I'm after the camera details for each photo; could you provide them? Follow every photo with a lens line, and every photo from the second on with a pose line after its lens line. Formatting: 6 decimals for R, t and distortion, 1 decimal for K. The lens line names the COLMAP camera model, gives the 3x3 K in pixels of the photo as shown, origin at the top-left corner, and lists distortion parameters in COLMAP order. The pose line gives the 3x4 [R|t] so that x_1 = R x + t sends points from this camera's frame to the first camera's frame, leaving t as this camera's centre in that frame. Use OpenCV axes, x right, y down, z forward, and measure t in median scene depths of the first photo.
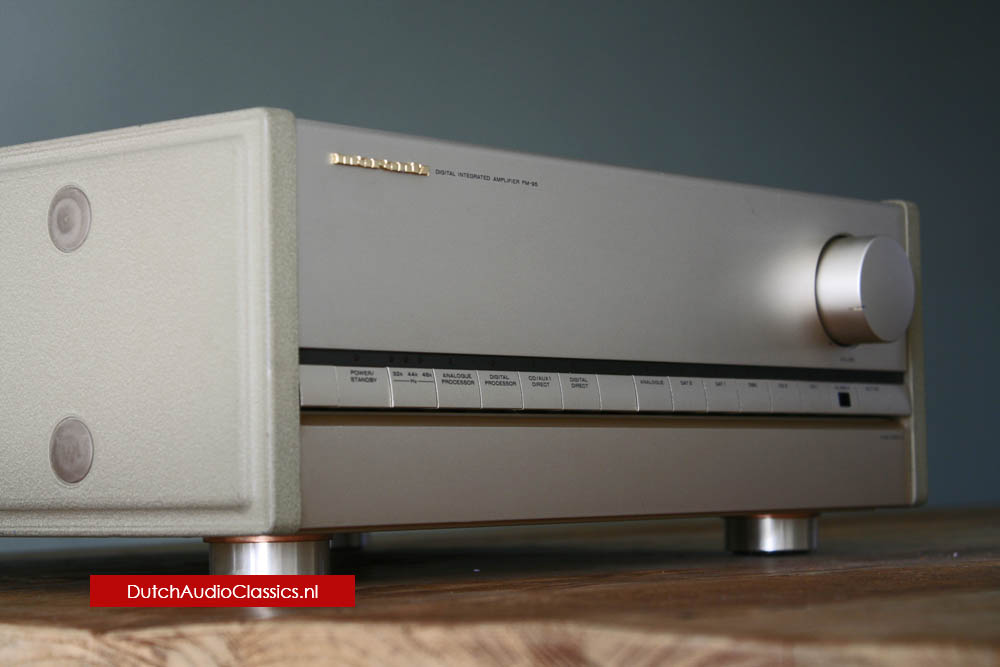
lens RADIAL K [[2637.5, 0, 500.0], [0, 2637.5, 333.5], [0, 0, 1]] dist [-0.021506, -0.971010]
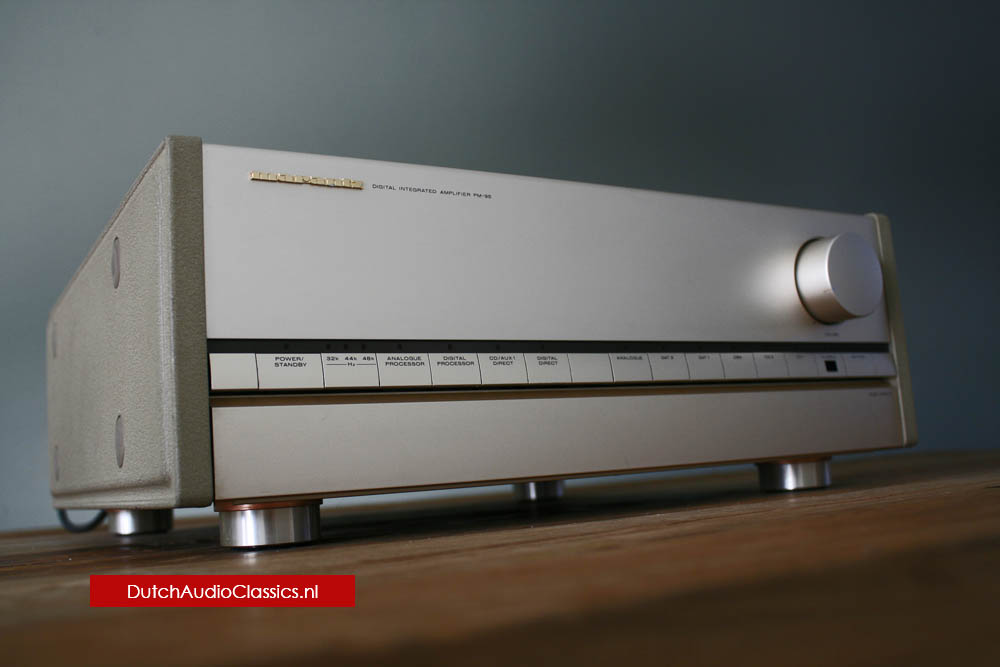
lens RADIAL K [[962.4, 0, 439.3], [0, 962.4, 338.6], [0, 0, 1]] dist [-0.107200, 0.011533]
pose [[0.920629, -0.097501, -0.378068, 0.143594], [0.071619, 0.994059, -0.081963, 0.039240], [0.383814, 0.048381, 0.922142, 0.566463]]
